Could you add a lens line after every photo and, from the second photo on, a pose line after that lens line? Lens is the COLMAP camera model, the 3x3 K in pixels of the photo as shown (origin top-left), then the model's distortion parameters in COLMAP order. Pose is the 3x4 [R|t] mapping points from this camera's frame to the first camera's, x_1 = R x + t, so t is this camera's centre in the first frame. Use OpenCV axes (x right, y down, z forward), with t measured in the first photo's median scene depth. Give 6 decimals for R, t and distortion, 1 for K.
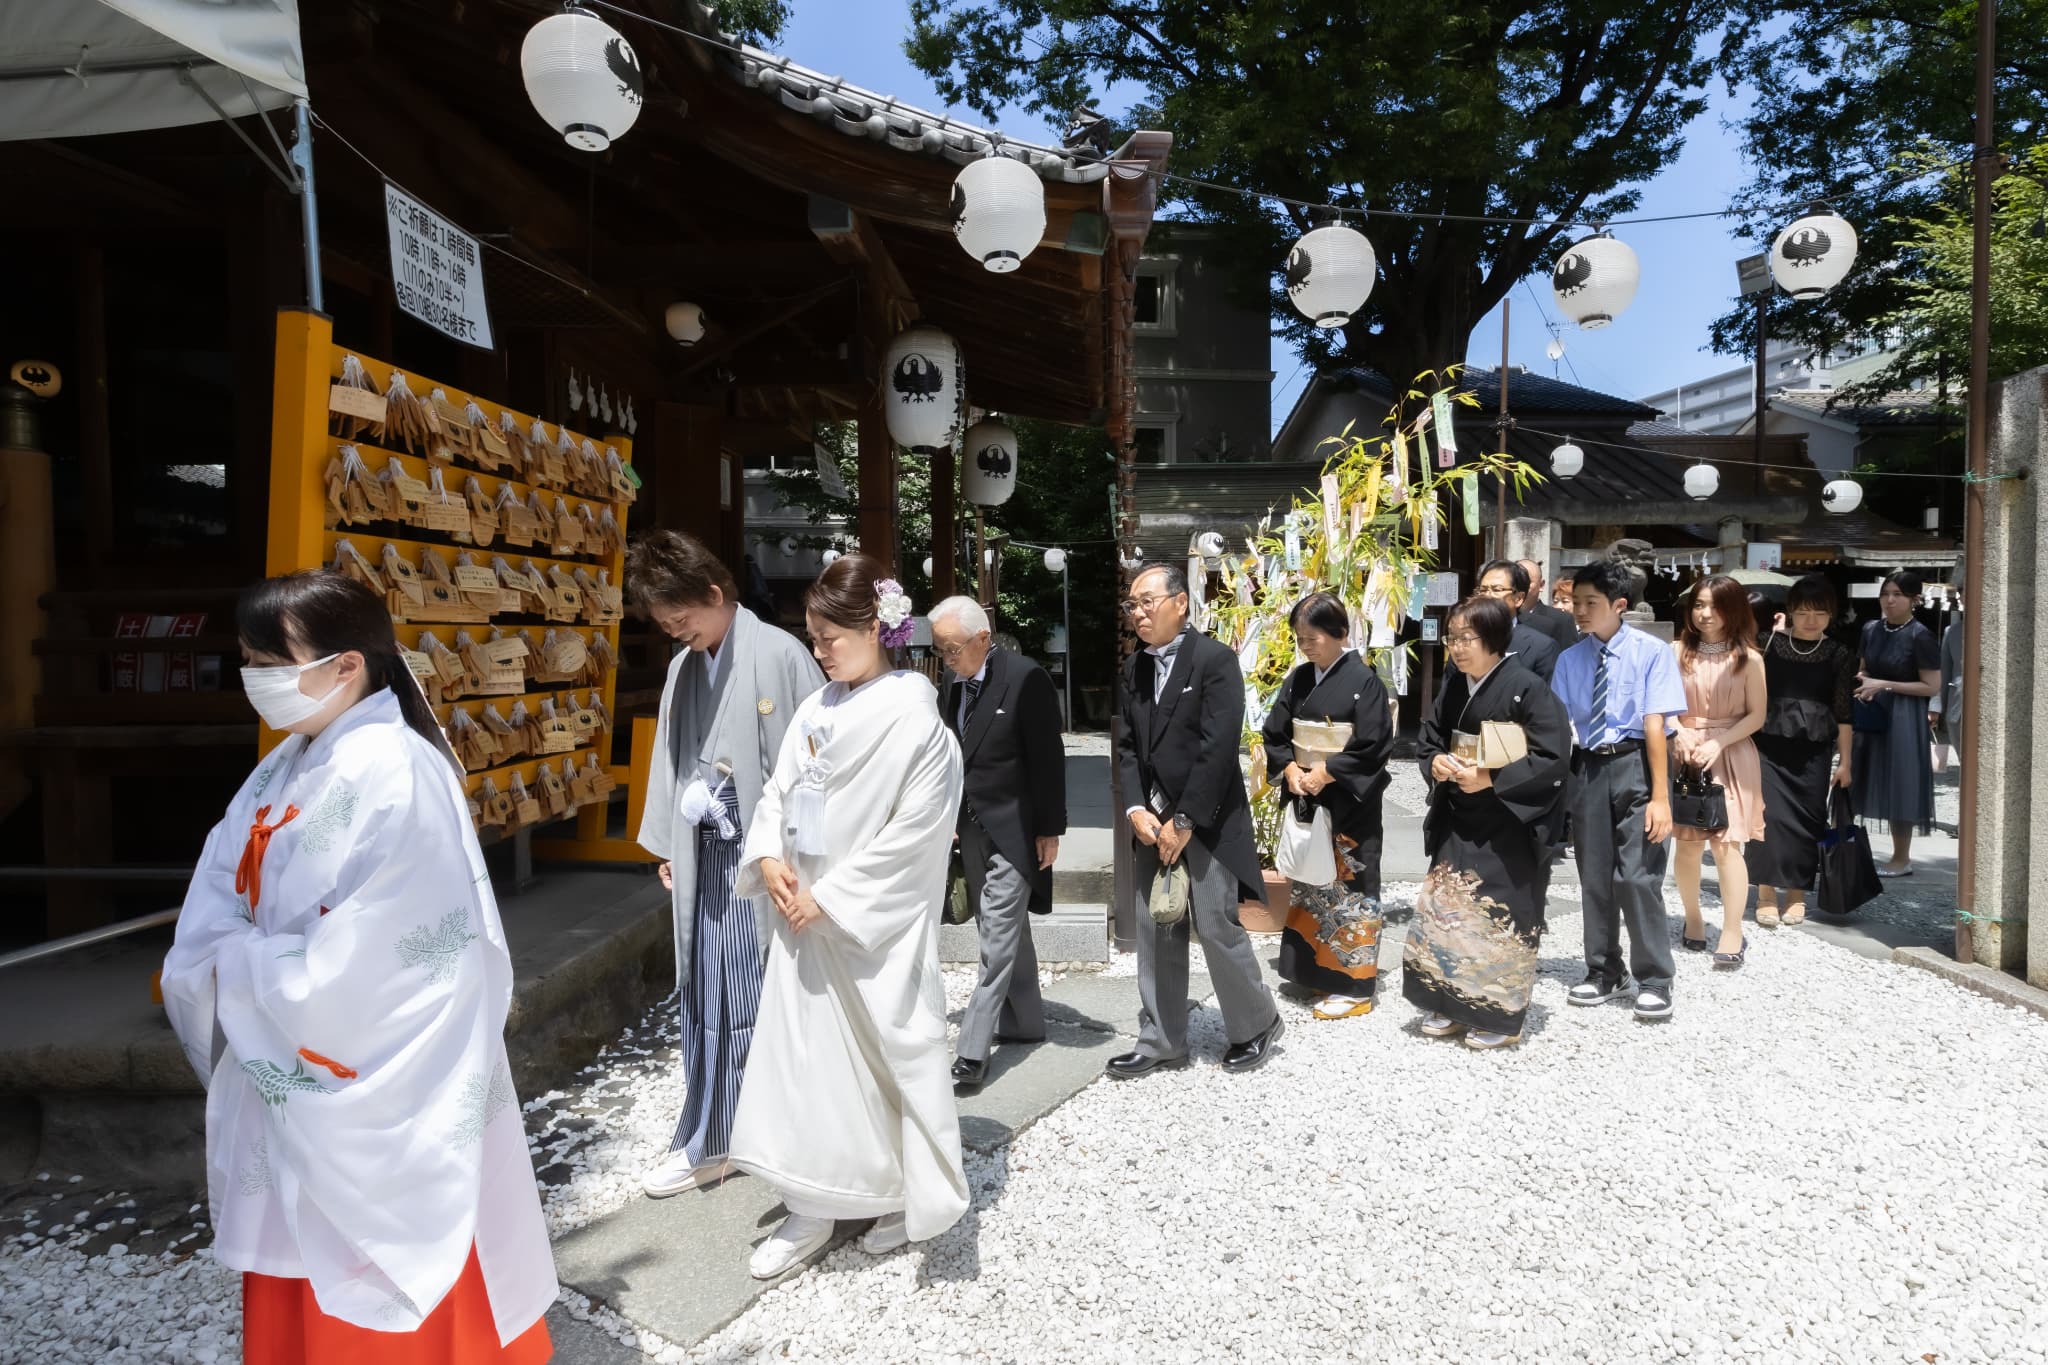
lens RADIAL K [[2162.4, 0, 1023.3], [0, 2162.4, 598.4], [0, 0, 1]] dist [-0.001786, -0.031547]
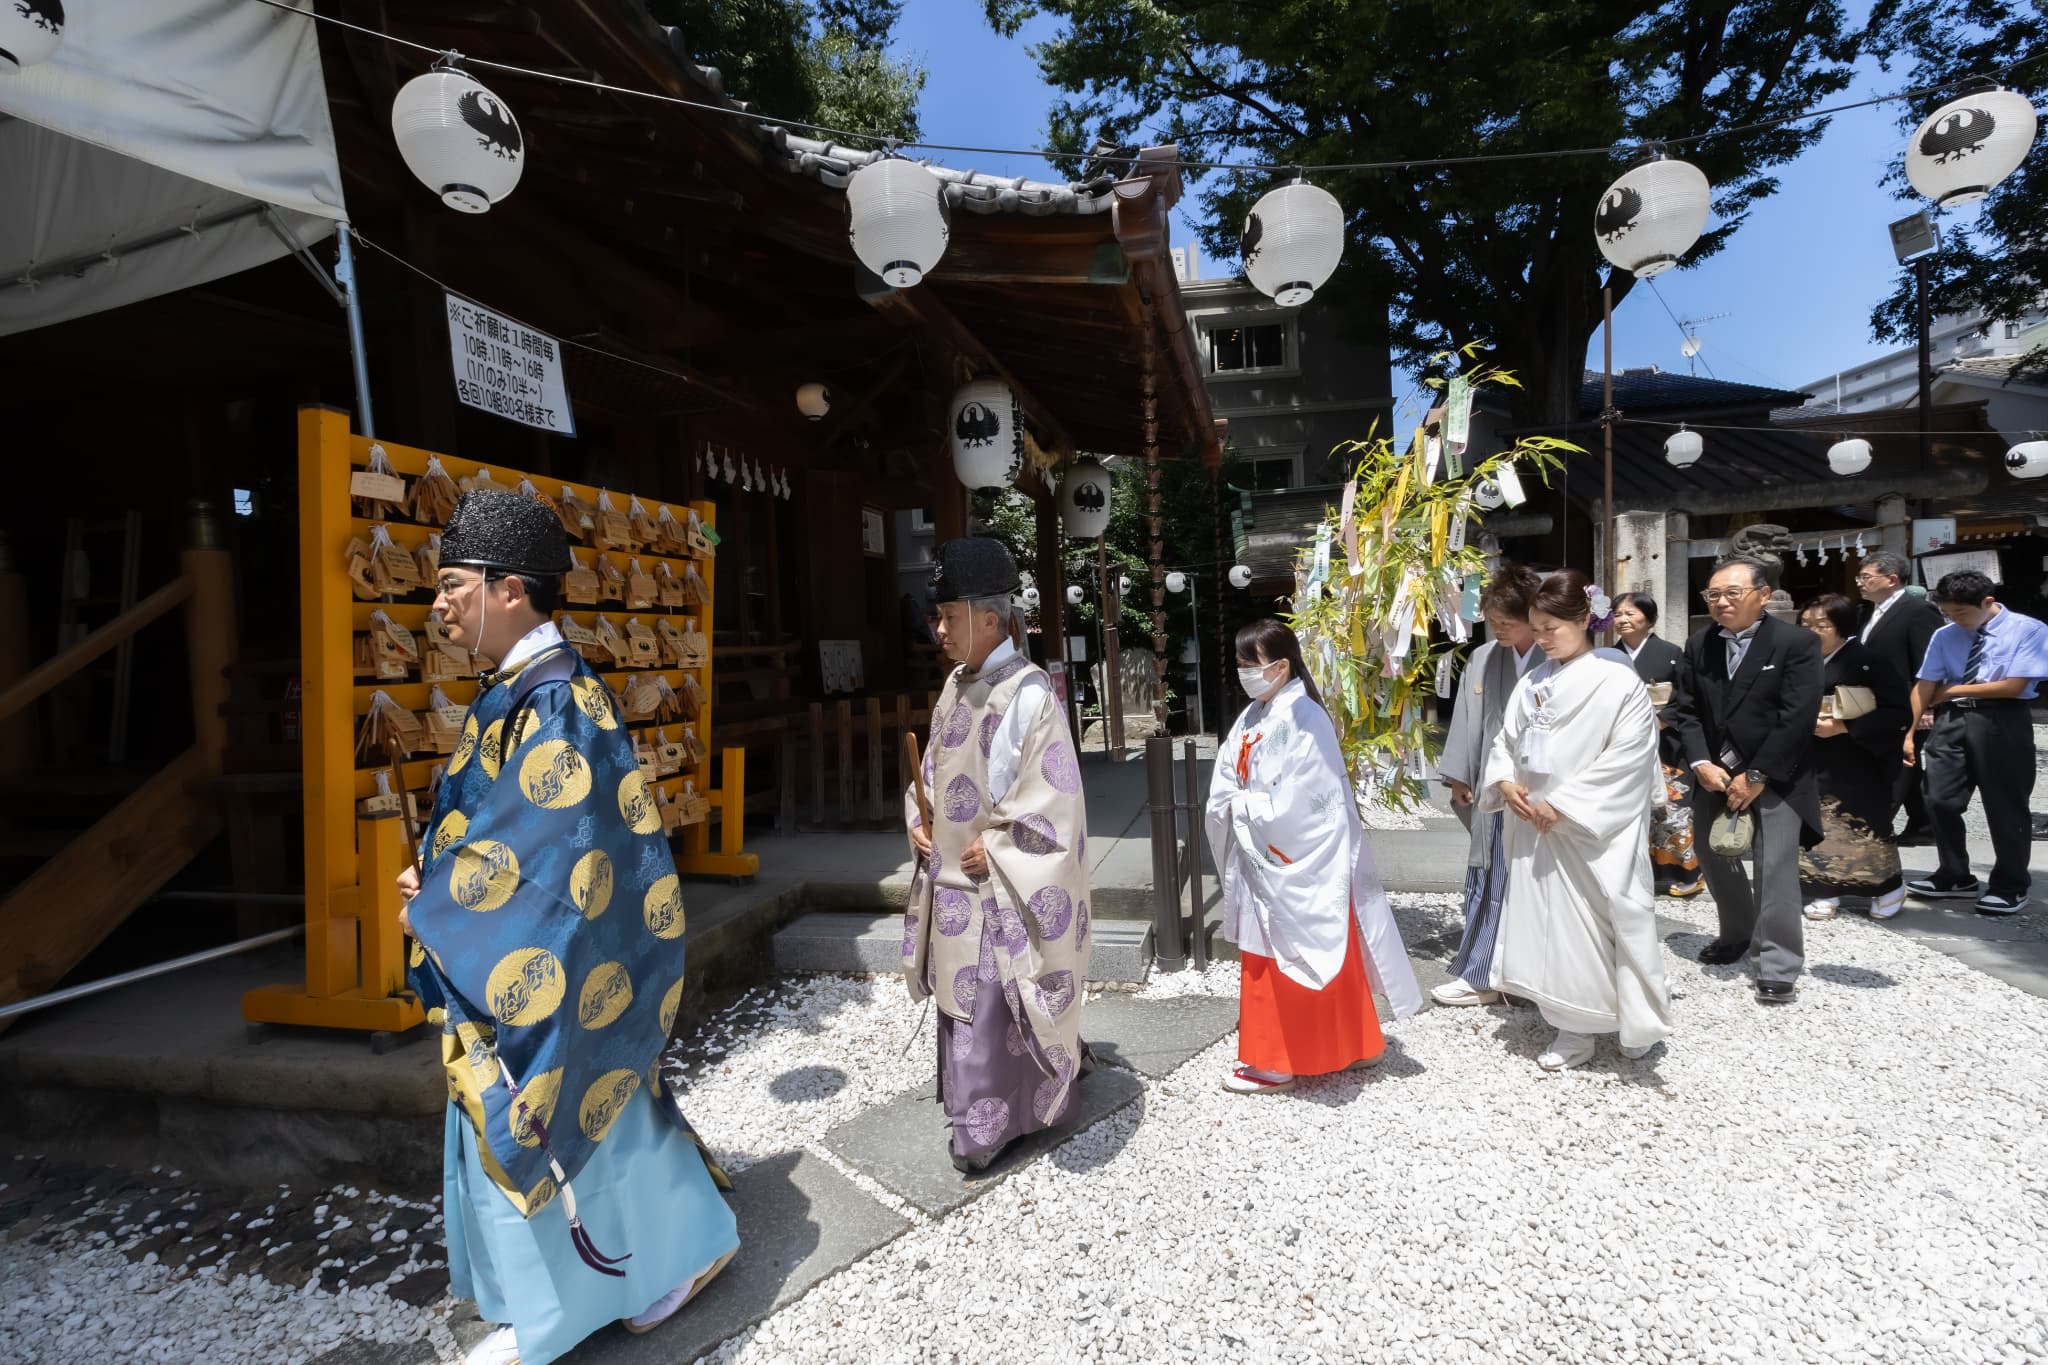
lens RADIAL K [[1199.2, 0, 1025.3], [0, 1199.2, 648.3], [0, 0, 1]] dist [-0.005664, 0.002686]
pose [[0.938120, -0.040346, -0.343953, 0.187110], [0.053455, 0.998157, 0.028712, -0.006572], [0.342161, -0.045322, 0.938548, 0.468135]]
